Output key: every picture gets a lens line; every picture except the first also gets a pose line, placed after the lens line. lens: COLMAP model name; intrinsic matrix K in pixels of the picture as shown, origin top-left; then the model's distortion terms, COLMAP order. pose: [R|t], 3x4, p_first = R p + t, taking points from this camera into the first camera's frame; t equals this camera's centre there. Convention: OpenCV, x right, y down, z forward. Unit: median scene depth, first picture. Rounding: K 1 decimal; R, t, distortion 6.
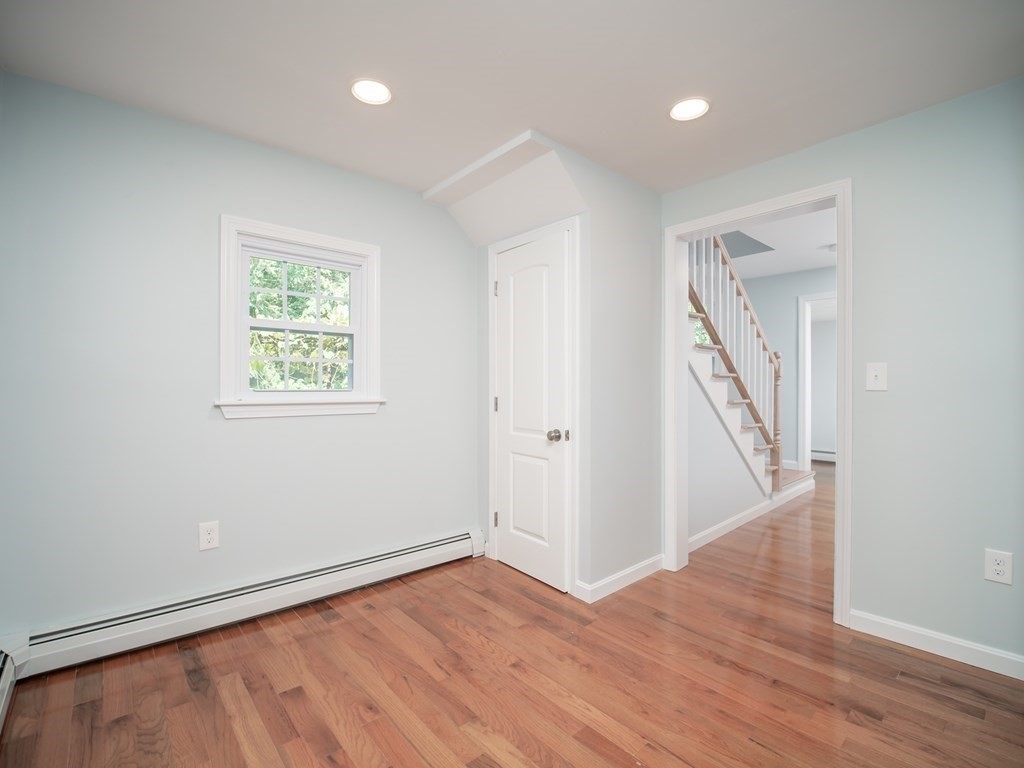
lens RADIAL K [[471.4, 0, 507.1], [0, 471.4, 382.9], [0, 0, 1]] dist [-0.019220, -0.000188]
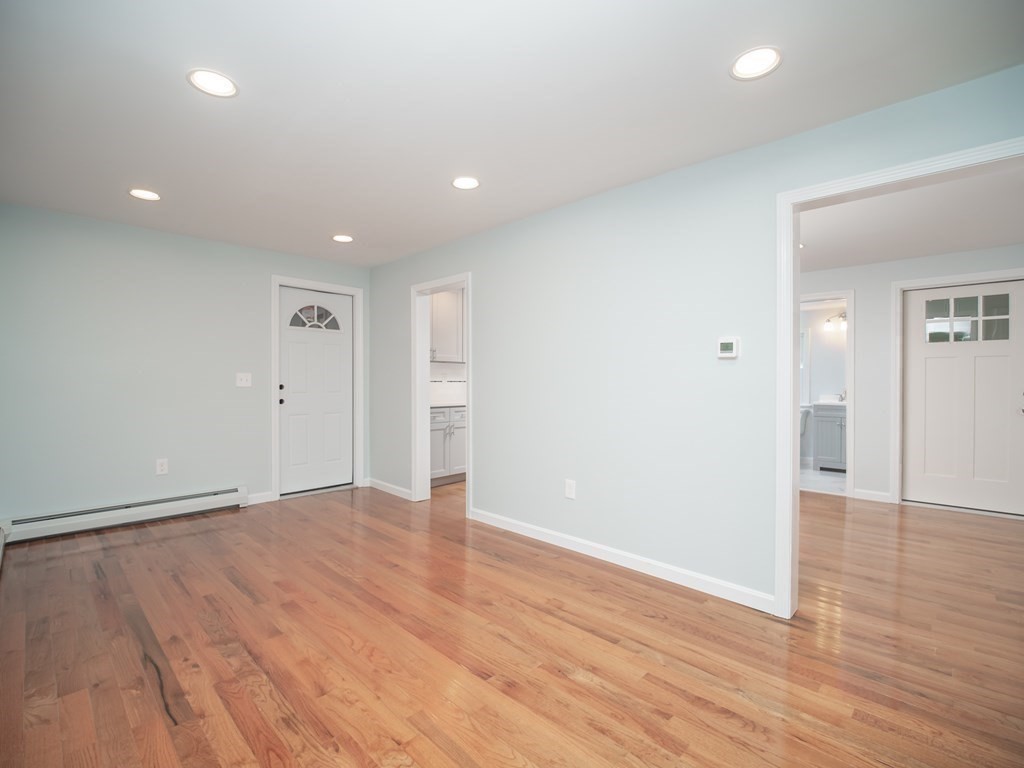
lens RADIAL K [[471.4, 0, 507.1], [0, 471.4, 382.9], [0, 0, 1]] dist [-0.019220, -0.000188]
pose [[-0.995843, -0.003340, -0.091025, 1.609094], [-0.003606, 0.999990, 0.002757, -0.010491], [0.091014, 0.003074, -0.995845, 2.200546]]
